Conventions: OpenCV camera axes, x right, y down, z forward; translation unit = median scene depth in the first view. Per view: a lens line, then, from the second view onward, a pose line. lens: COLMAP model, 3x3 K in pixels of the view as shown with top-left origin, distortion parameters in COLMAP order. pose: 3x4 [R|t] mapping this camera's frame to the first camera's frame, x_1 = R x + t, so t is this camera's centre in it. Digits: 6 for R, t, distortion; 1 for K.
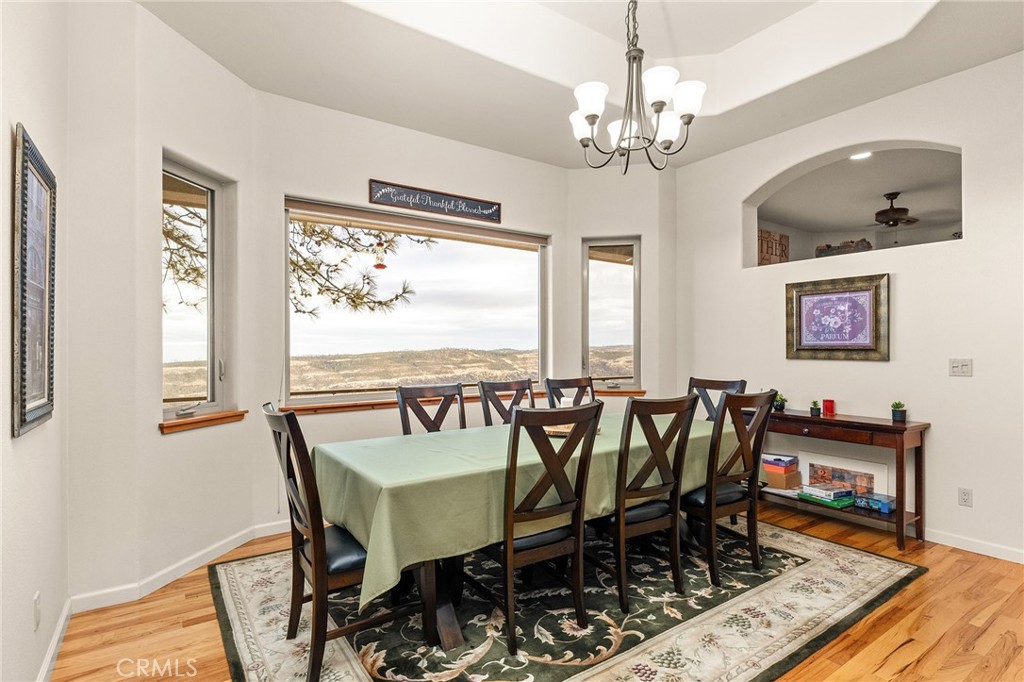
lens RADIAL K [[521.3, 0, 513.0], [0, 521.3, 343.0], [0, 0, 1]] dist [0.004826, 0.000435]
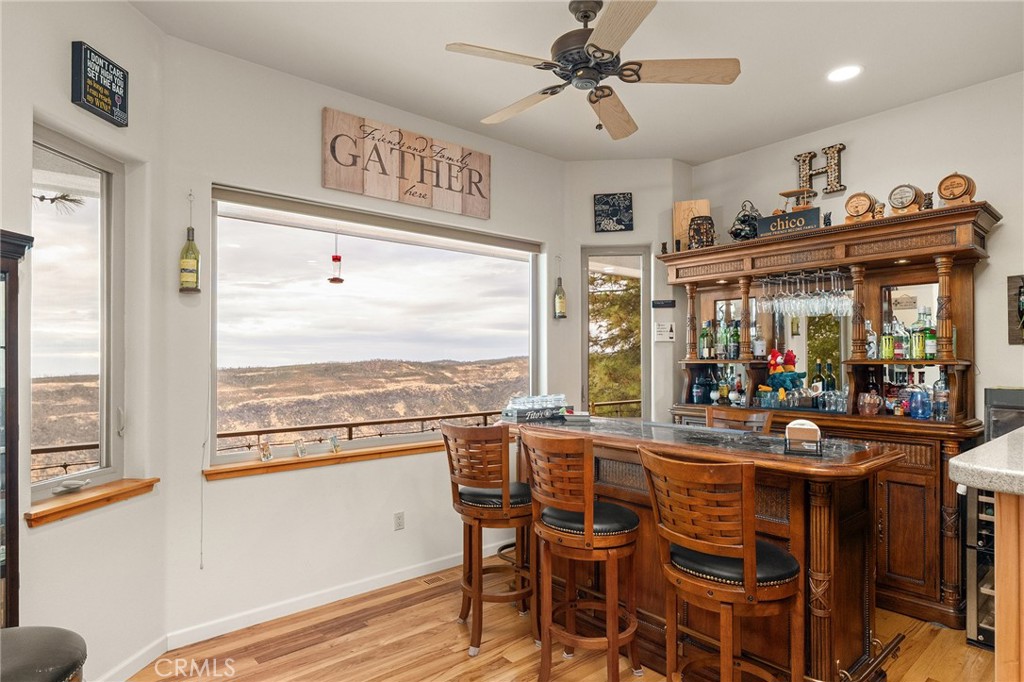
lens RADIAL K [[570.1, 0, 509.0], [0, 570.1, 344.7], [0, 0, 1]] dist [-0.003036, 0.000502]
pose [[0.995923, -0.001101, 0.090205, 0.955207], [0.002498, 0.999879, -0.015375, -0.028885], [-0.090177, 0.015538, 0.995805, 0.874756]]
